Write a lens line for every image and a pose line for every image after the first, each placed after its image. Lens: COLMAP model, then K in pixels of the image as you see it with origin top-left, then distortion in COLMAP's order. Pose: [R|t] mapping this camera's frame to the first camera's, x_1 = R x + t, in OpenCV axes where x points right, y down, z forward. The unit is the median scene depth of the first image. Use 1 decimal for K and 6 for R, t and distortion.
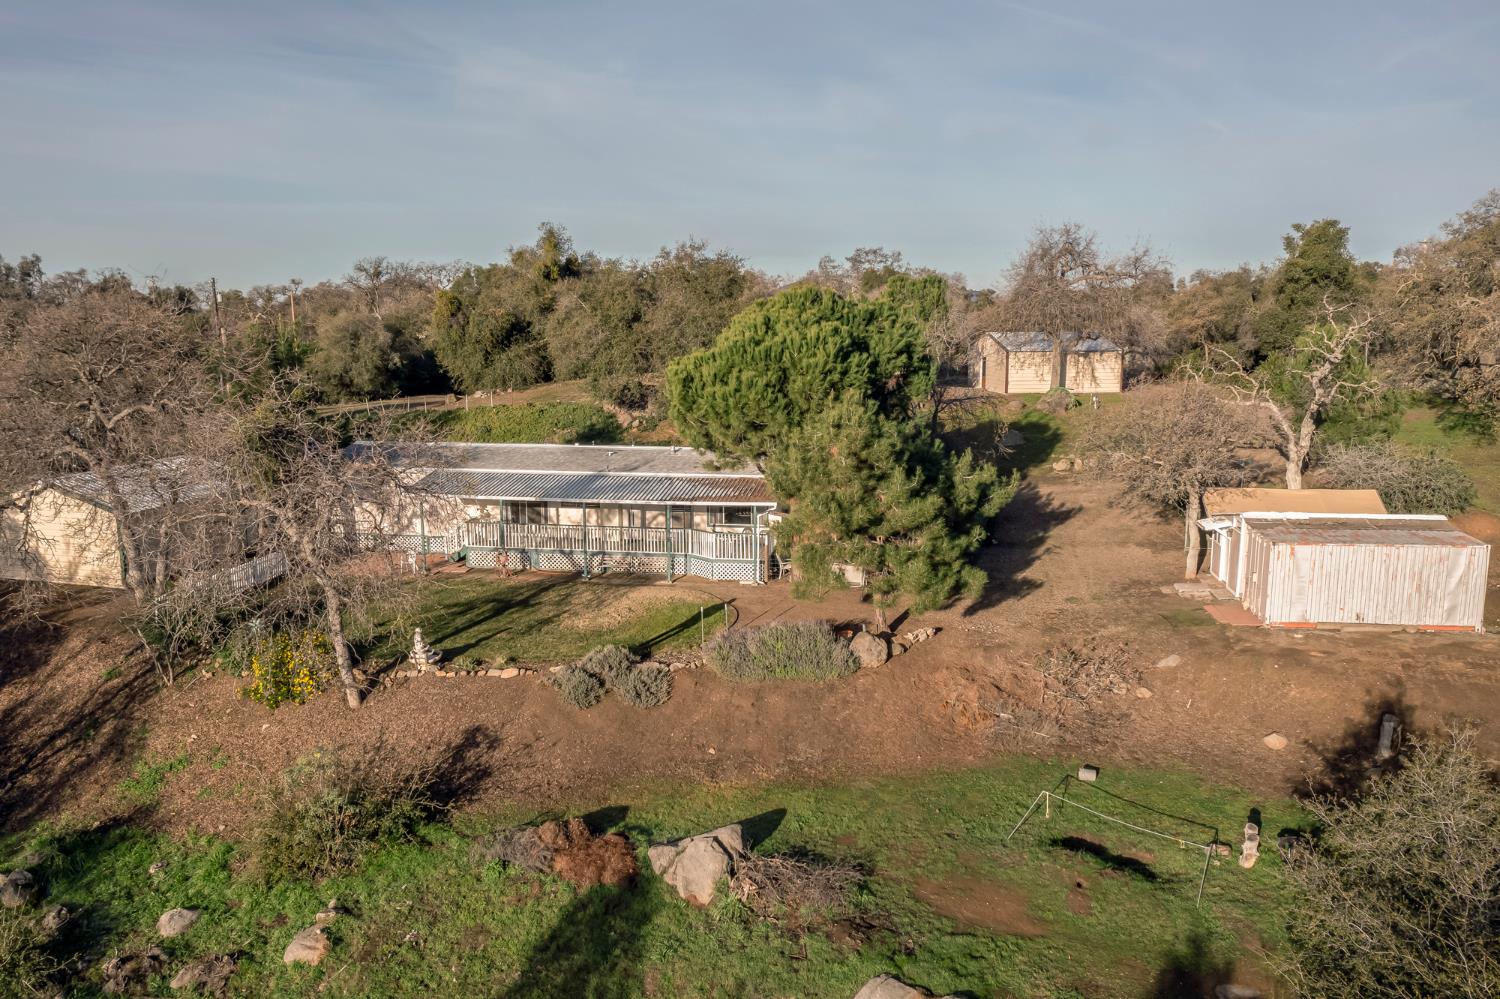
lens RADIAL K [[1210.8, 0, 750.0], [0, 1210.8, 543.2], [0, 0, 1]] dist [-0.035959, 0.002091]
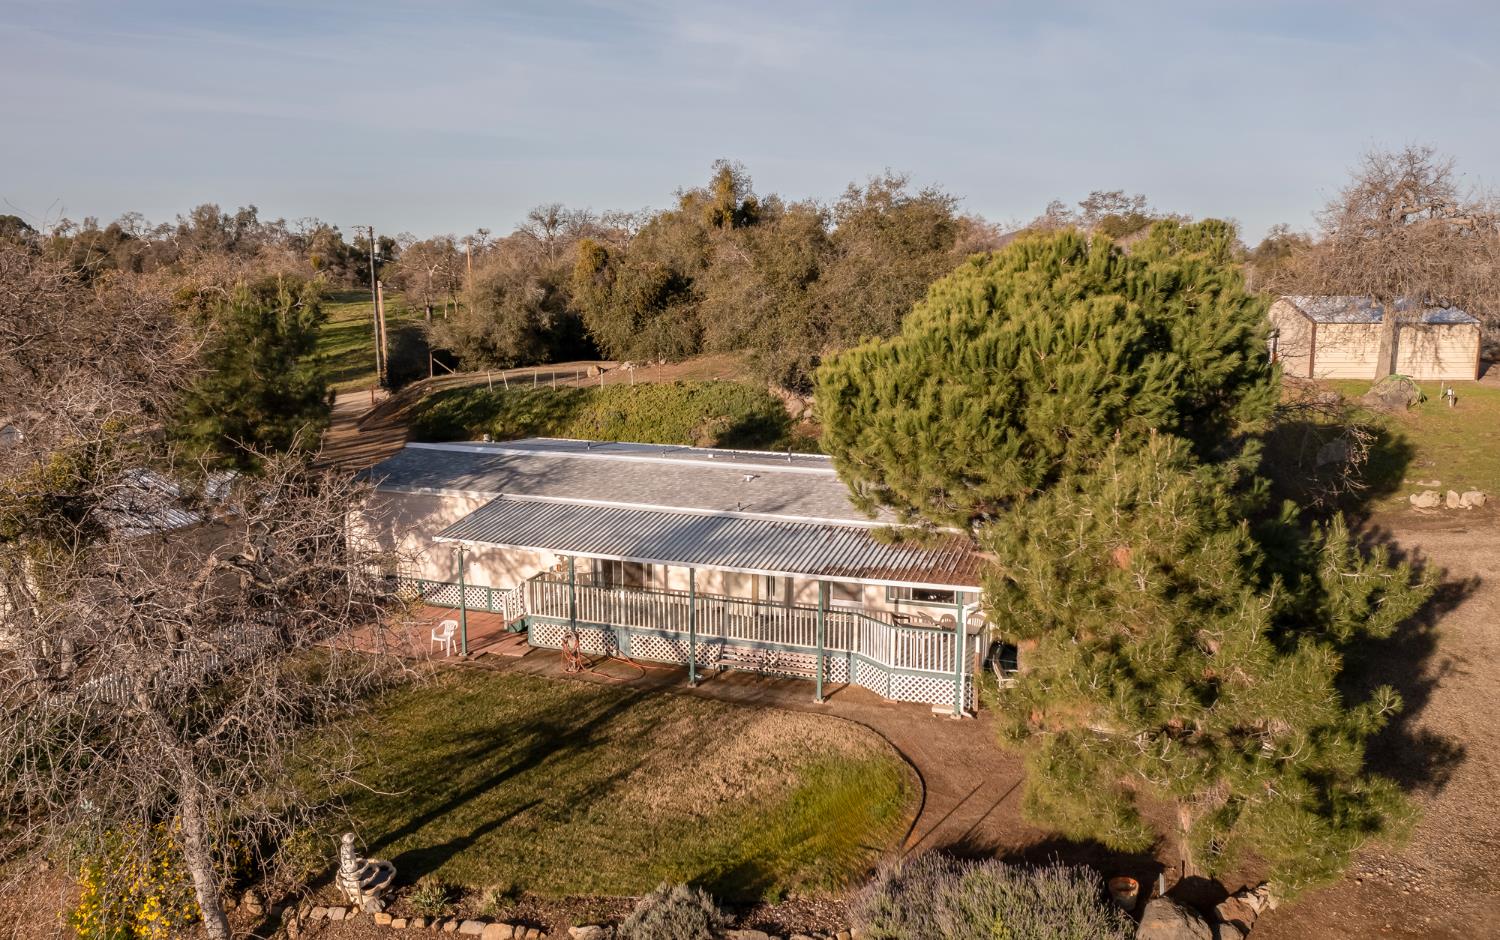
lens RADIAL K [[1235.5, 0, 750.0], [0, 1235.5, 470.0], [0, 0, 1]] dist [-0.032526, 0.008737]
pose [[0.985532, 0.028985, -0.166991, 0.001462], [-0.032706, 0.999273, -0.019574, -0.072196], [0.166302, 0.024752, 0.985764, 0.347500]]
